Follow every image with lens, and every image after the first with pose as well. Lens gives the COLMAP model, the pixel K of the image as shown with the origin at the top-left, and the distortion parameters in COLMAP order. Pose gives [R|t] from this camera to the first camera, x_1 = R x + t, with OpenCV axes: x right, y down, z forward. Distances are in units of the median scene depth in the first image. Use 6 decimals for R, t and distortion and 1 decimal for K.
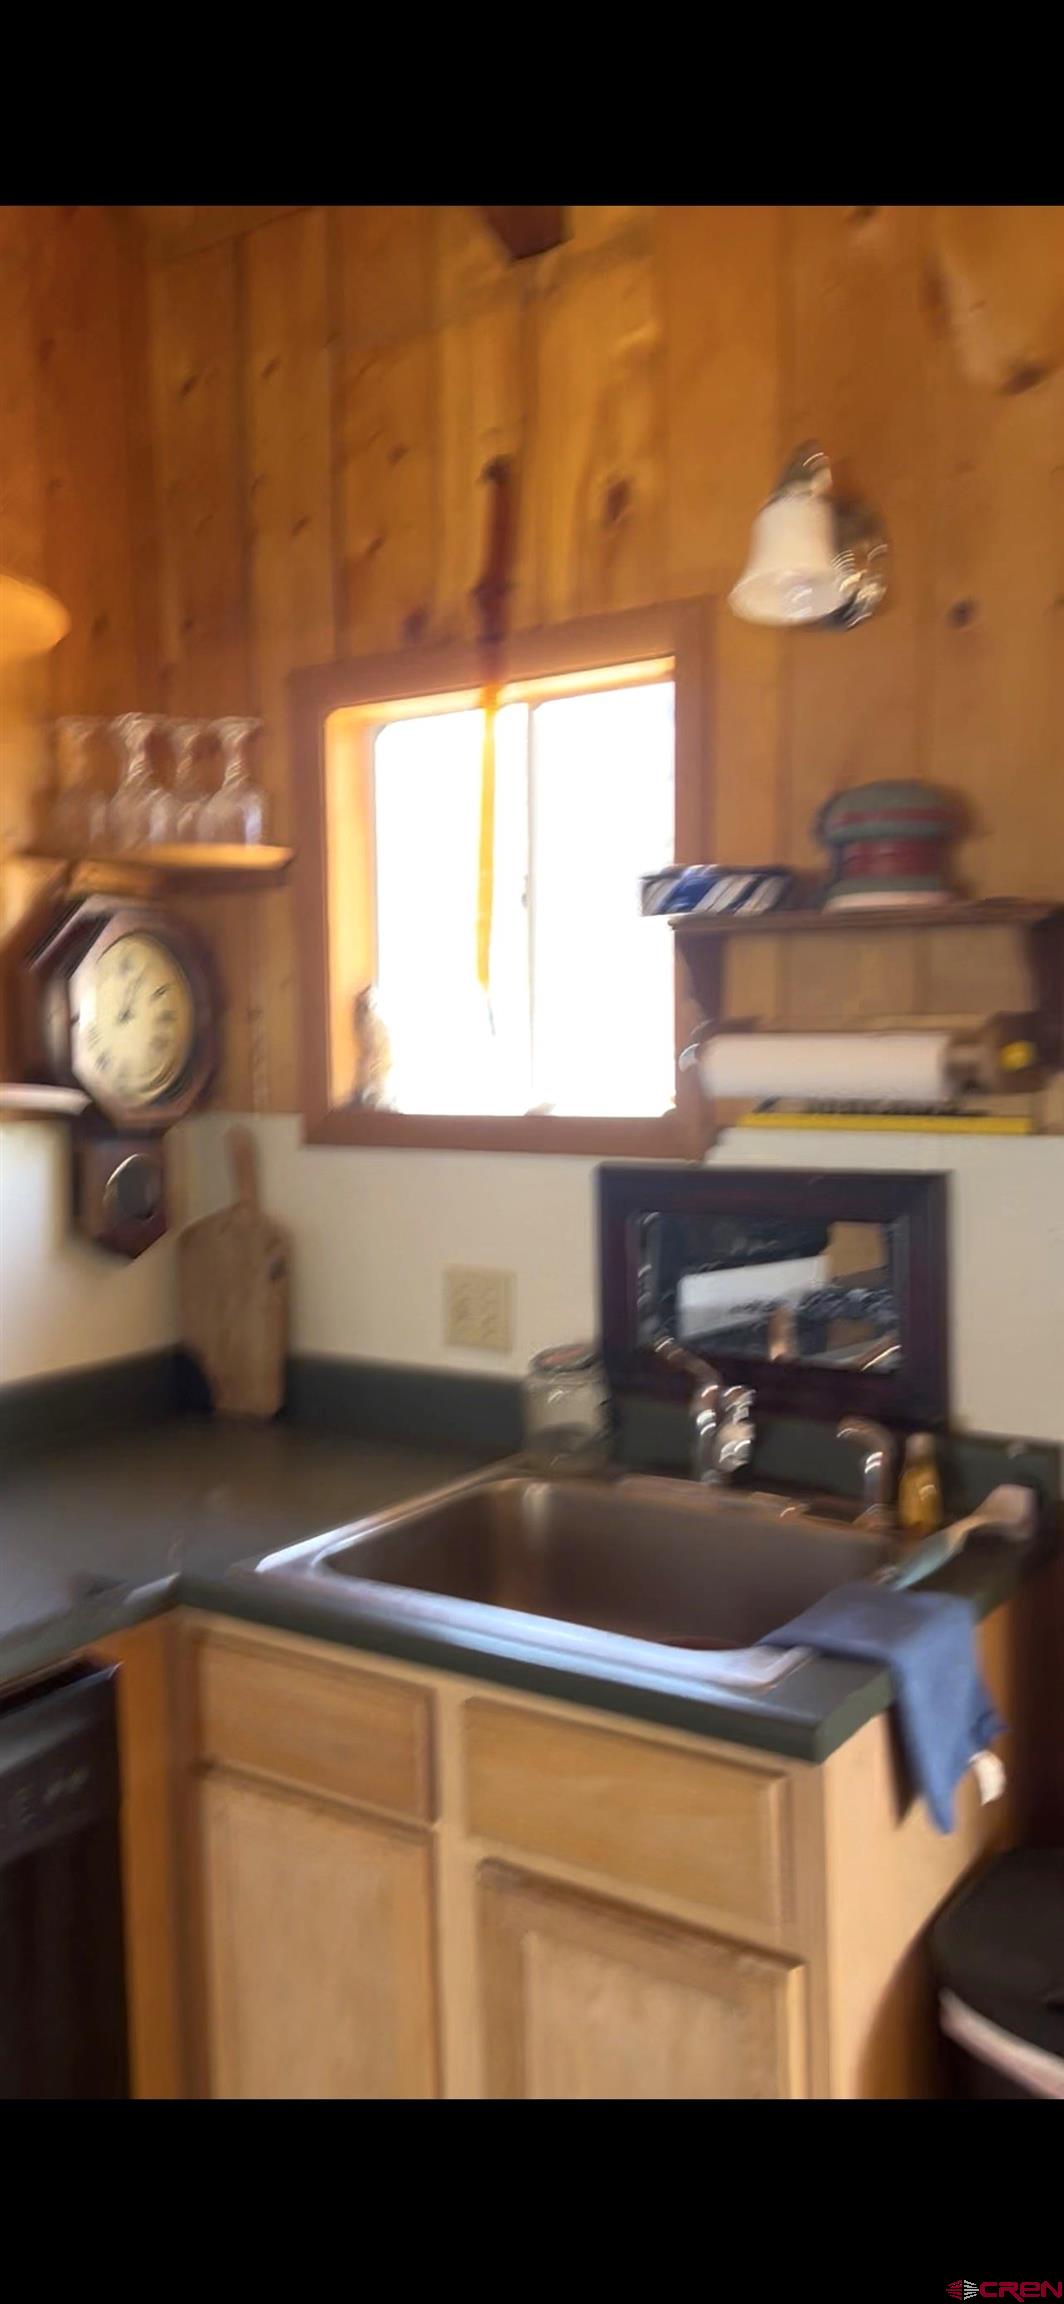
lens RADIAL K [[1620.4, 0, 532.0], [0, 1620.4, 1152.0], [0, 0, 1]] dist [0.032518, -0.000018]
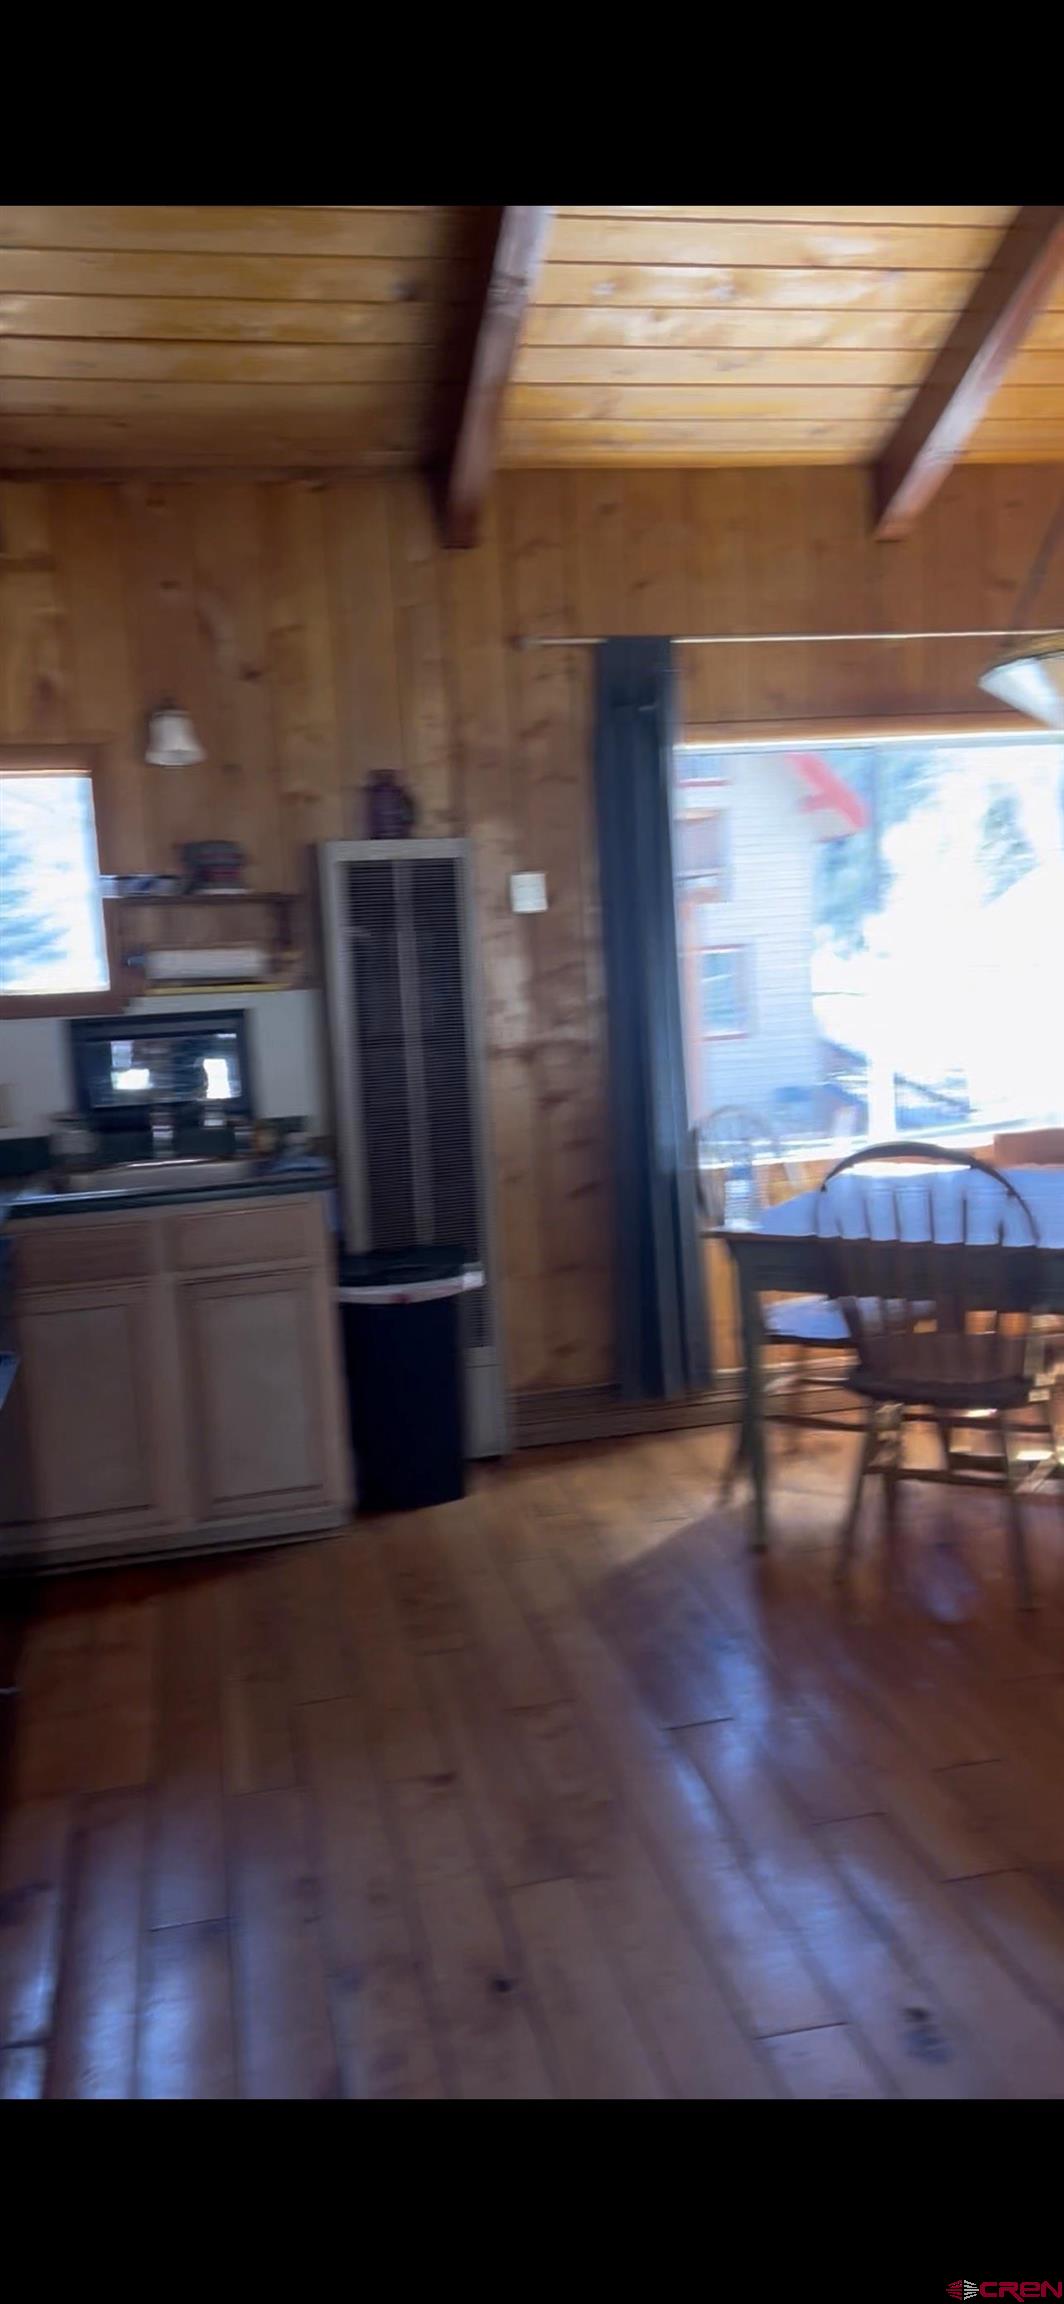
lens RADIAL K [[1620.4, 0, 532.0], [0, 1620.4, 1152.0], [0, 0, 1]] dist [0.032518, -0.000018]
pose [[0.718466, -0.123481, 0.684513, -1.025044], [0.103005, 0.992153, 0.070863, 0.091438], [-0.687893, 0.019595, 0.725548, -0.917459]]
